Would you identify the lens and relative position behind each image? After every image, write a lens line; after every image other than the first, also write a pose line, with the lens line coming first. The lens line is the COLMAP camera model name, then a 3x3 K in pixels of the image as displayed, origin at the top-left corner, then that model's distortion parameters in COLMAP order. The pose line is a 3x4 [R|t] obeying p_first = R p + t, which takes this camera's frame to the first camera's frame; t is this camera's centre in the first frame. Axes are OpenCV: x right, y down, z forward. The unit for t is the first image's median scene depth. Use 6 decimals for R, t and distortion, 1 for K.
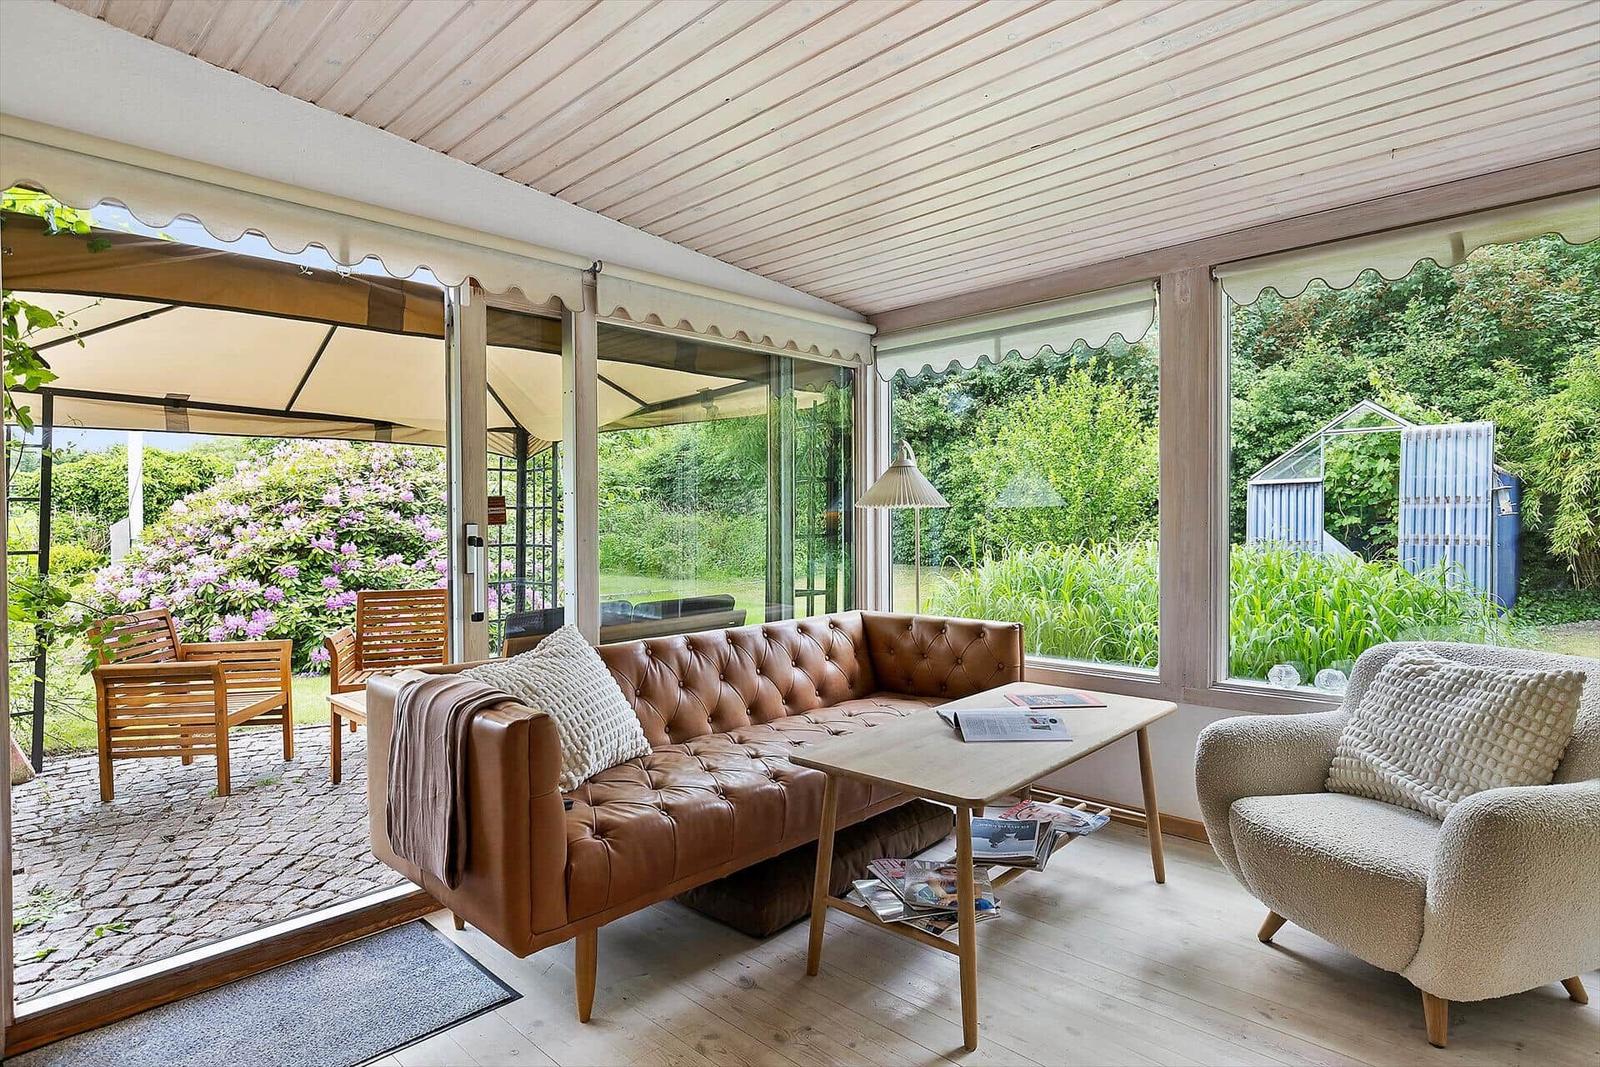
lens RADIAL K [[862.8, 0, 799.8], [0, 862.8, 495.8], [0, 0, 1]] dist [0.001138, 0.000345]
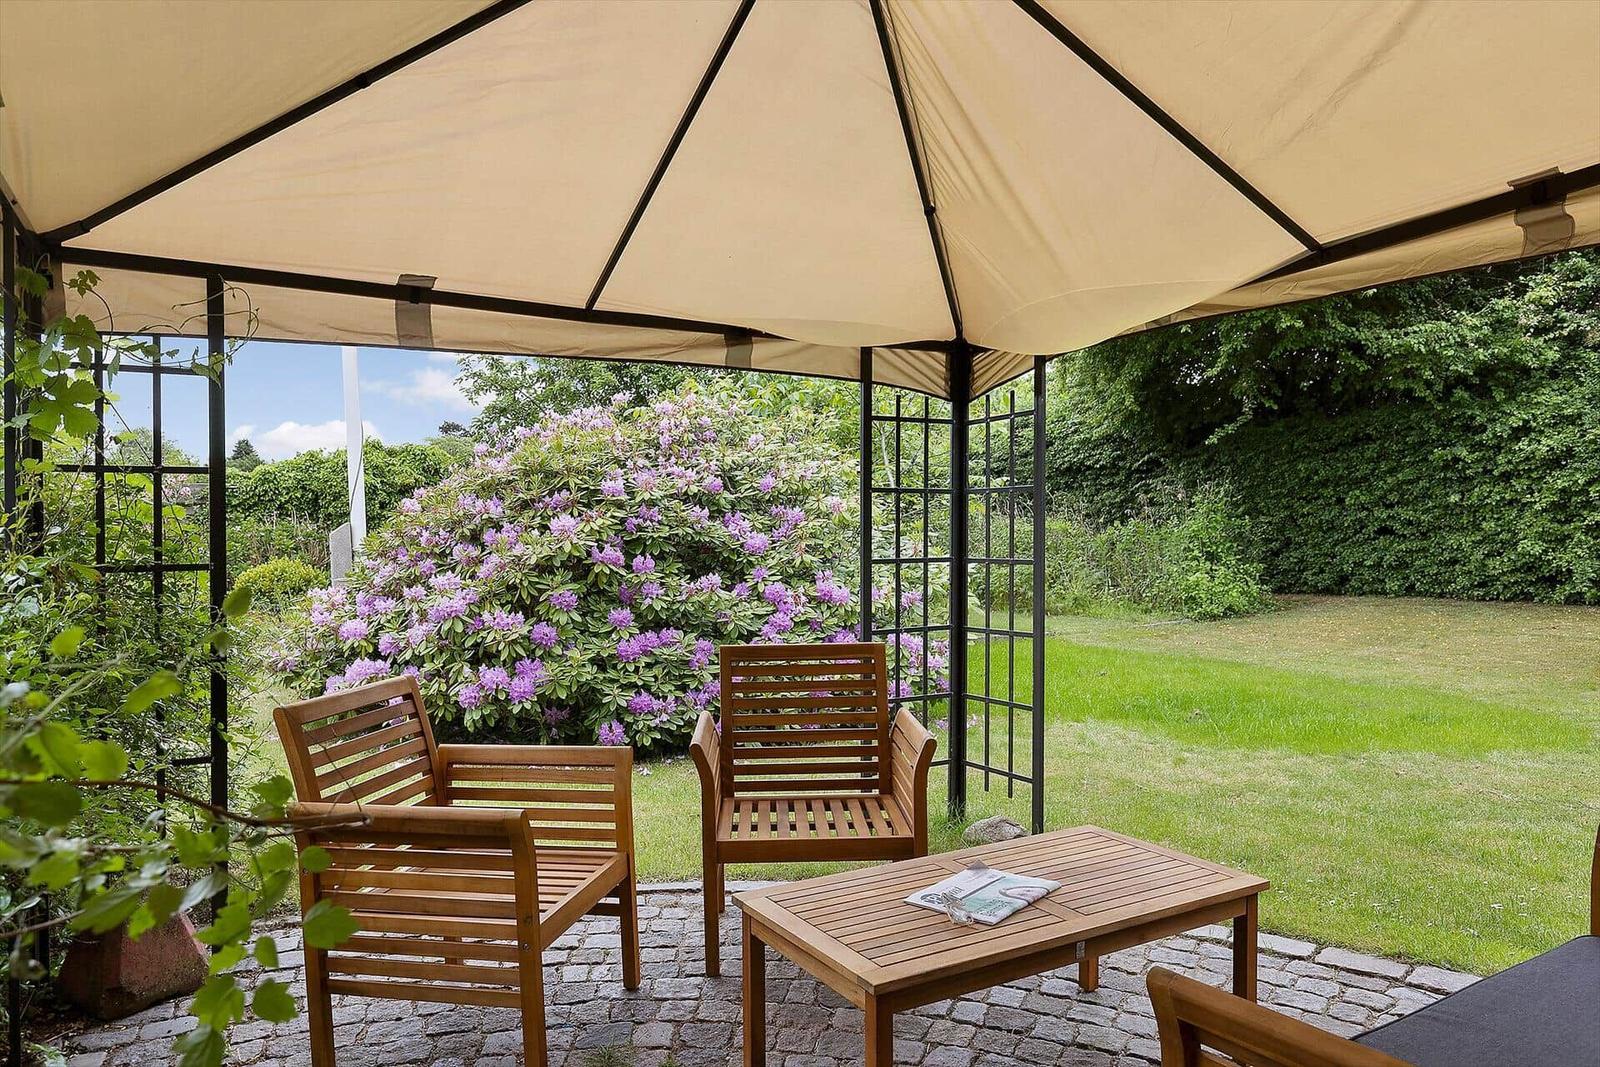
lens RADIAL K [[1098.7, 0, 772.1], [0, 1098.7, 543.7], [0, 0, 1]] dist [-0.001639, 0.000312]
pose [[0.956953, 0.000254, -0.290244, -0.198441], [0.010735, 0.999284, 0.036269, 0.017488], [0.290045, -0.037823, 0.956265, 0.257024]]
